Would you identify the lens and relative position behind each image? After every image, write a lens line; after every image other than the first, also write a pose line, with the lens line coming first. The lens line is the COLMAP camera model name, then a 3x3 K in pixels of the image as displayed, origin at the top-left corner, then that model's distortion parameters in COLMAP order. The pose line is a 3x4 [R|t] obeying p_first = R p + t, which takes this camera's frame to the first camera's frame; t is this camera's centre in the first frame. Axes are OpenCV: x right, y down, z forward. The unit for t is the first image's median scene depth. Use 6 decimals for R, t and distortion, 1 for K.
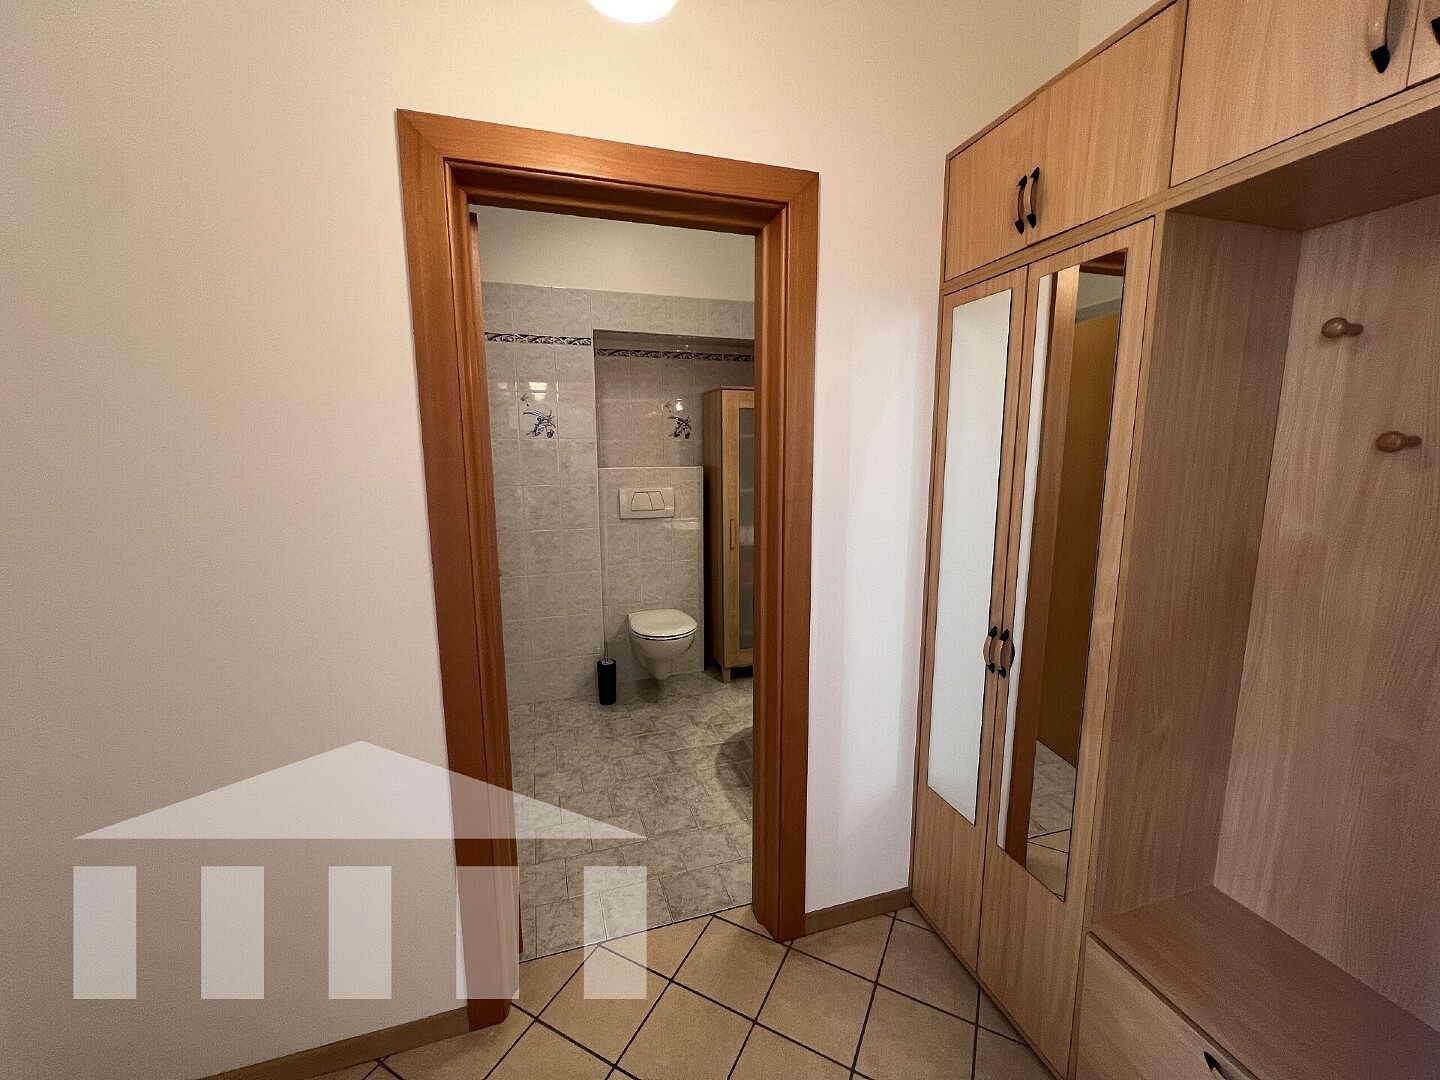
lens RADIAL K [[572.5, 0, 718.4], [0, 572.5, 535.3], [0, 0, 1]] dist [-0.000445, -0.000009]
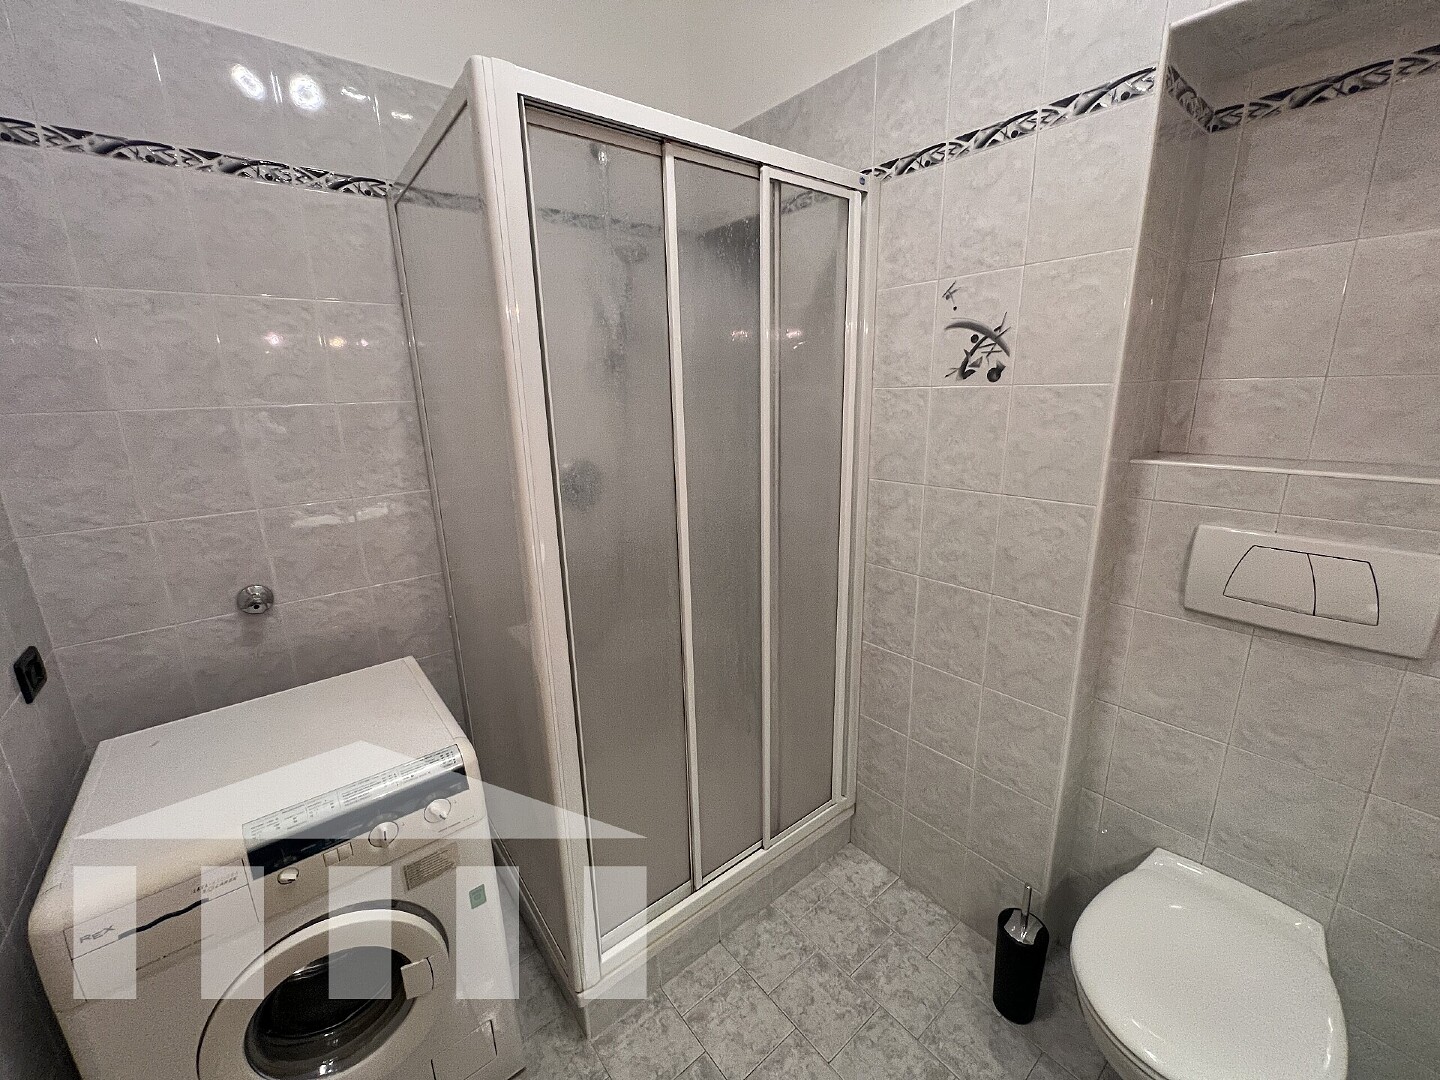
lens RADIAL K [[577.1, 0, 712.2], [0, 577.1, 533.6], [0, 0, 1]] dist [-0.000099, -0.000889]
pose [[0.359411, 0.222920, -0.906162, 0.038170], [-0.117763, 0.974120, 0.192930, -0.109833], [0.925719, 0.037372, 0.376361, 0.600977]]
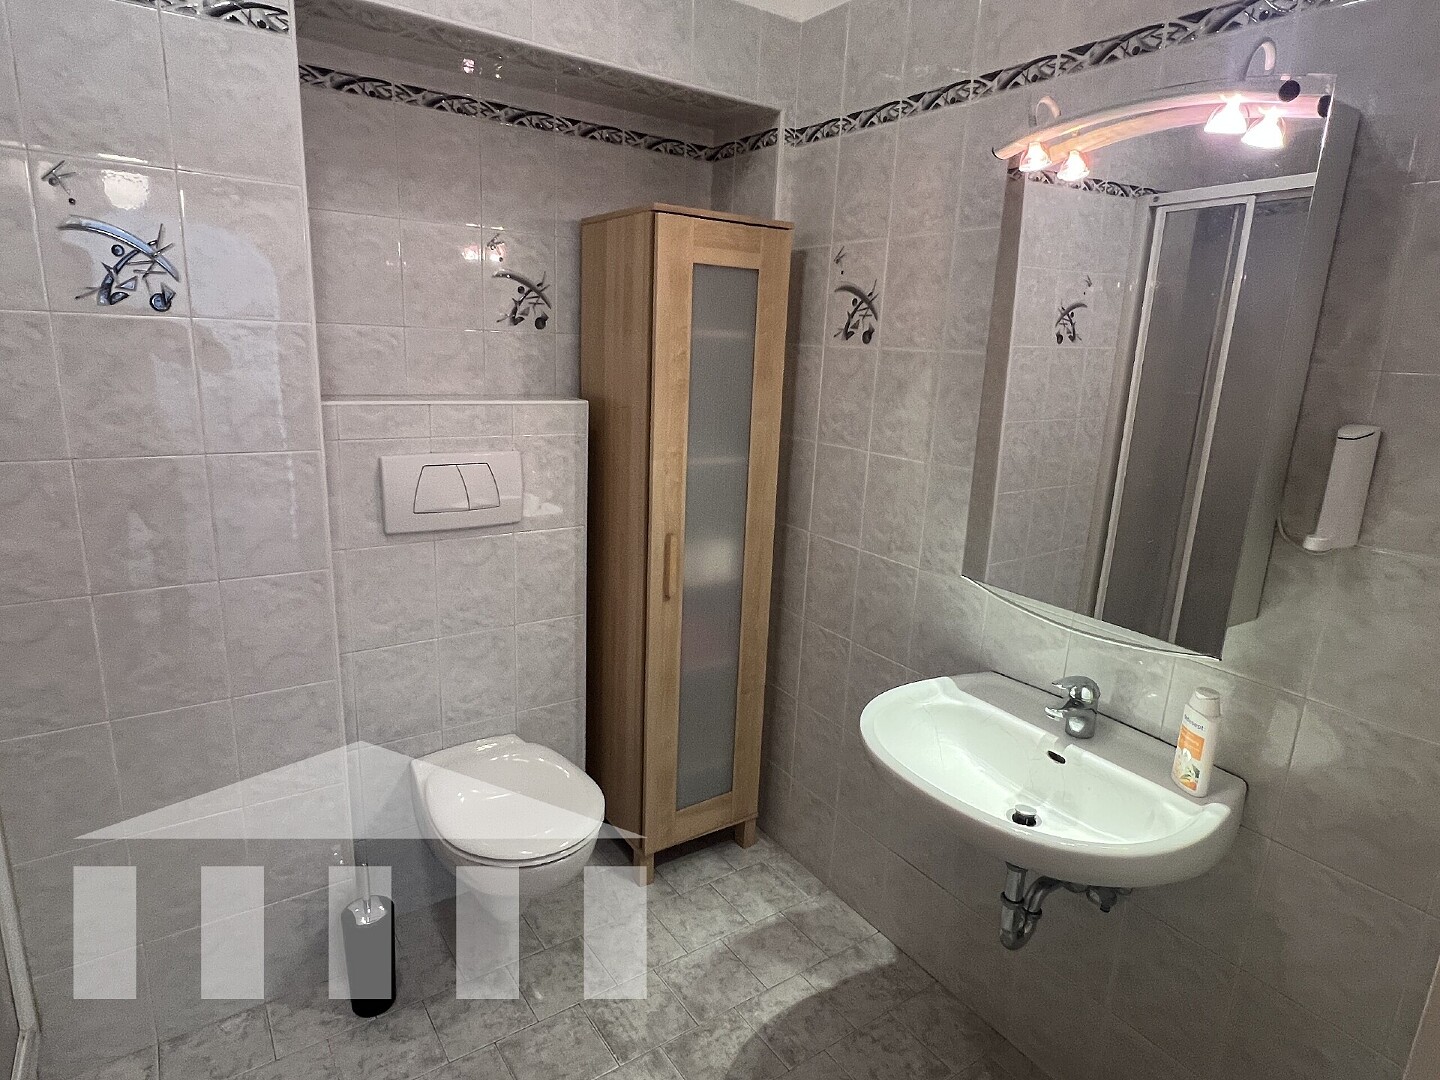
lens RADIAL K [[809.3, 0, 713.9], [0, 809.3, 539.4], [0, 0, 1]] dist [0.001133, 0.000042]
pose [[0.955410, -0.026338, 0.294106, -0.122129], [-0.001385, 0.995604, 0.093656, -0.078196], [-0.295280, -0.089887, 0.951173, 0.419791]]
